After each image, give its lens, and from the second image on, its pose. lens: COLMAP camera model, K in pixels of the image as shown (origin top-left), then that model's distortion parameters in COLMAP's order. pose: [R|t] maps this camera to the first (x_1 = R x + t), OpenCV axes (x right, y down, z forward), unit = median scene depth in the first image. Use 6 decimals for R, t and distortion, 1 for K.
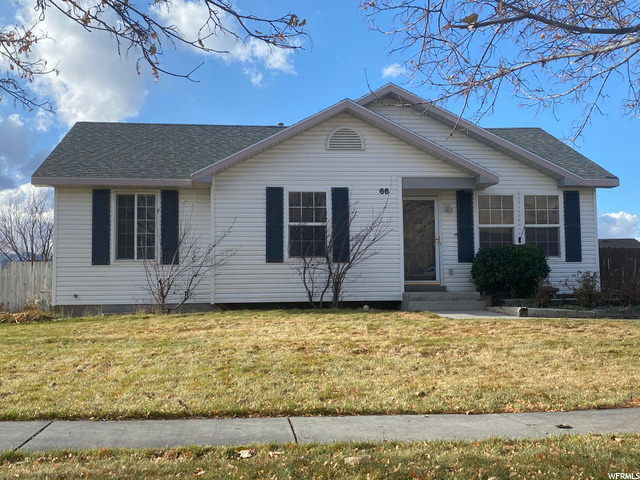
lens RADIAL K [[760.6, 0, 319.6], [0, 760.6, 239.3], [0, 0, 1]] dist [0.100860, 0.000000]
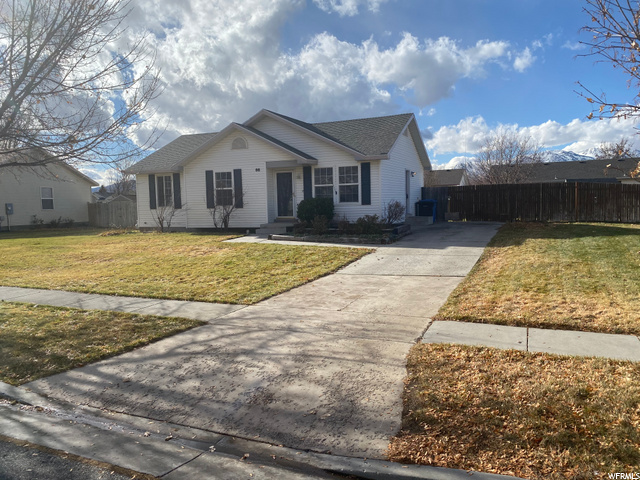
lens RADIAL K [[492.2, 0, 322.1], [0, 492.2, 239.5], [0, 0, 1]] dist [0.030880, -0.002089]
pose [[0.870436, 0.028441, -0.491459, 0.833297], [0.044005, 0.989838, 0.135220, -0.050327], [0.490310, -0.139327, 0.860339, 0.003756]]
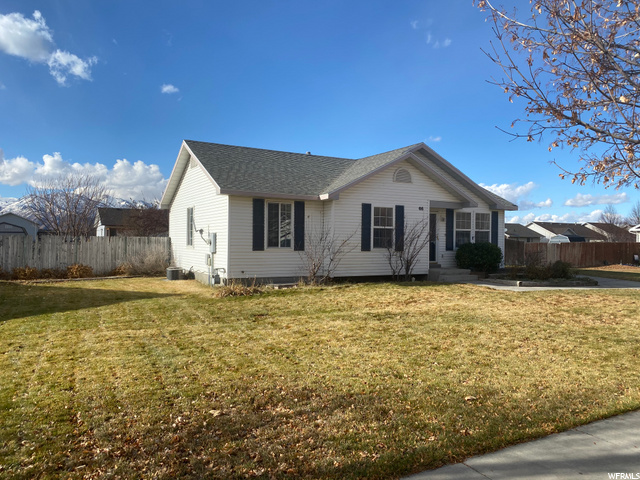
lens RADIAL K [[492.2, 0, 319.1], [0, 492.2, 240.4], [0, 0, 1]] dist [0.030880, -0.002089]
pose [[0.921390, 0.020087, 0.388120, -0.540524], [-0.046207, 0.997242, 0.058083, -0.046319], [-0.385882, -0.071451, 0.919777, 0.089860]]
